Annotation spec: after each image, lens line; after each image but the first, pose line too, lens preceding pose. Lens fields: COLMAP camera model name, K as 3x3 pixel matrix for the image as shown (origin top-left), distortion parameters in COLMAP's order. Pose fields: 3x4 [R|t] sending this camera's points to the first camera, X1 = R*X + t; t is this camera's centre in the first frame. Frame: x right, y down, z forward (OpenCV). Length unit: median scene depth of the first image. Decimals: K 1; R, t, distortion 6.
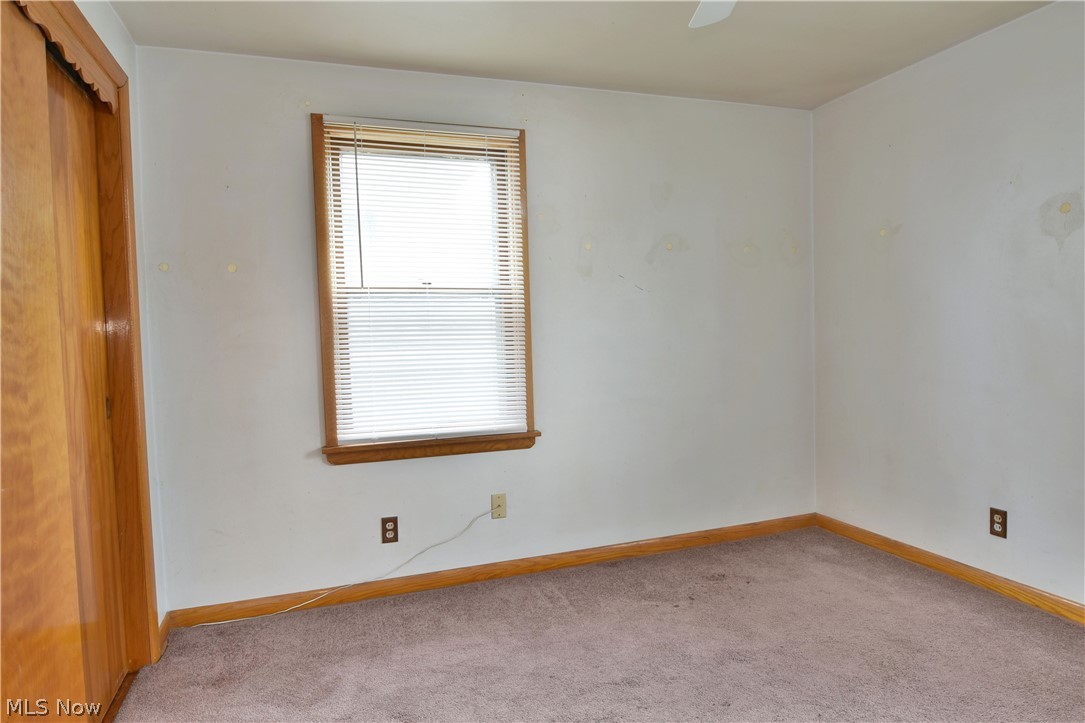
lens RADIAL K [[656.2, 0, 543.6], [0, 656.2, 364.4], [0, 0, 1]] dist [-0.014382, -0.003791]
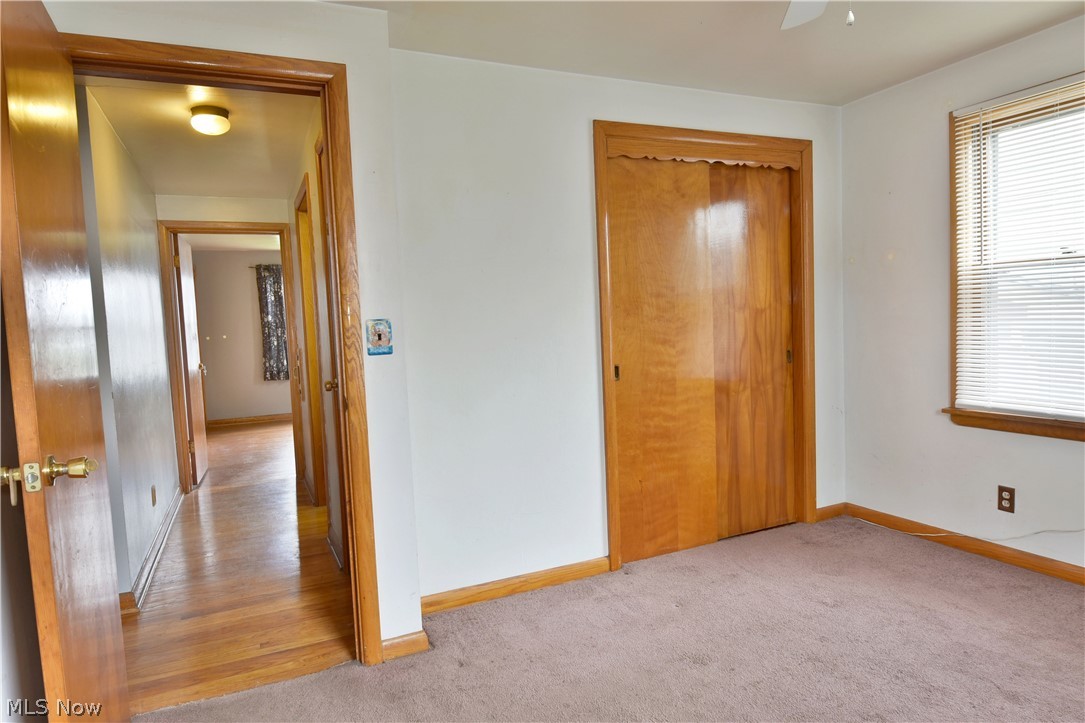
lens RADIAL K [[656.2, 0, 543.6], [0, 656.2, 364.4], [0, 0, 1]] dist [-0.014382, -0.003791]
pose [[0.095362, 0.094385, -0.990958, 0.708424], [-0.009159, 0.995536, 0.093940, -0.048100], [0.995401, 0.000117, 0.095800, 0.188324]]
